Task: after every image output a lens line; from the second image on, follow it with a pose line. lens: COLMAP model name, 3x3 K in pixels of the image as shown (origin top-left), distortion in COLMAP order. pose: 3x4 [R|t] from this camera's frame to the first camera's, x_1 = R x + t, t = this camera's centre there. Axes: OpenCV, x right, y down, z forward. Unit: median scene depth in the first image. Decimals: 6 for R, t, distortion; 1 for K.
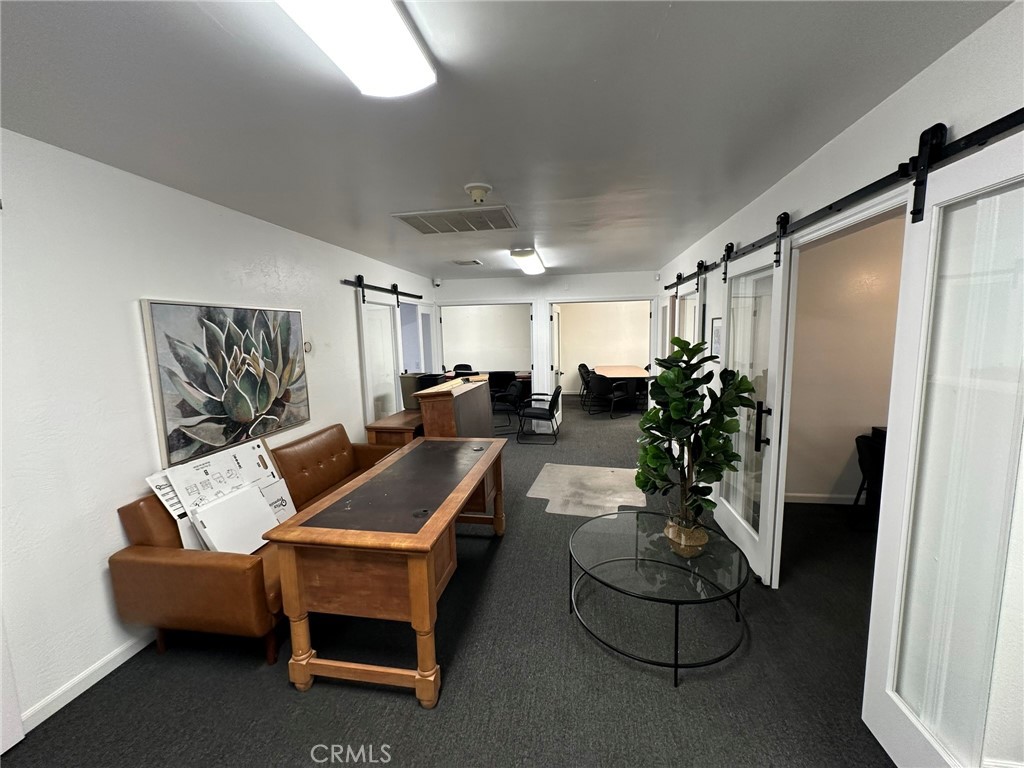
lens RADIAL K [[411.6, 0, 512.0], [0, 411.6, 384.0], [0, 0, 1]] dist [-0.000759, -0.000404]
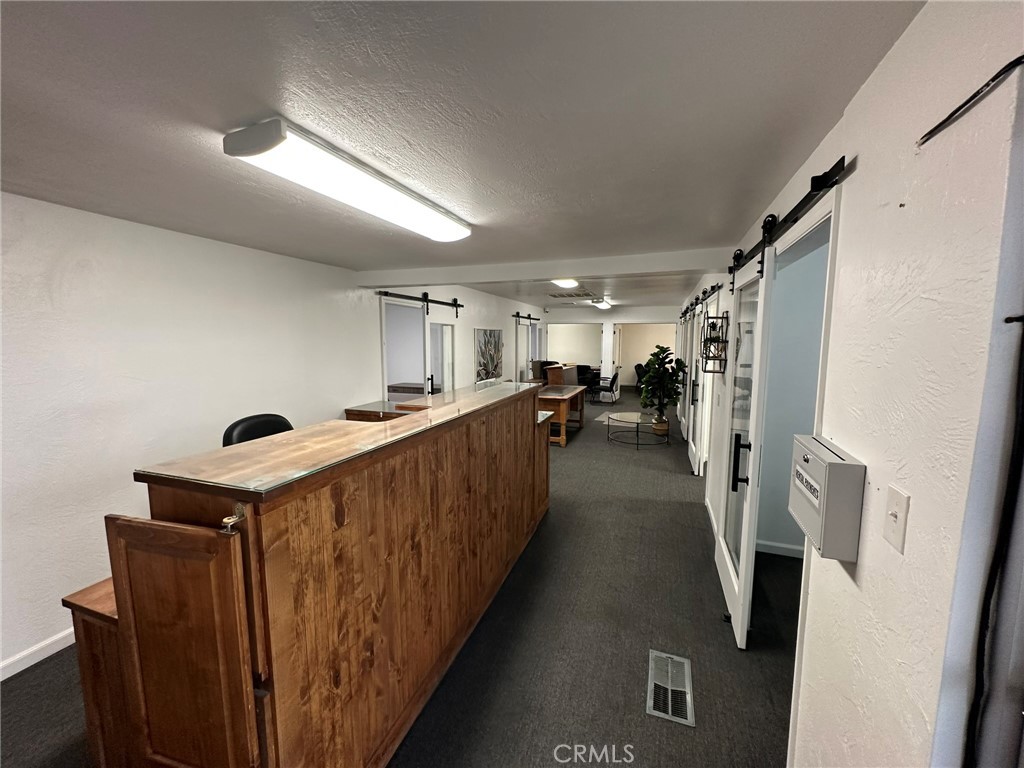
lens RADIAL K [[411.6, 0, 512.0], [0, 411.6, 384.0], [0, 0, 1]] dist [-0.000759, -0.000404]
pose [[0.983883, 0.044972, -0.173063, -0.018596], [-0.047229, 0.998844, -0.008939, 0.109227], [0.172461, 0.016969, 0.984870, -0.939884]]
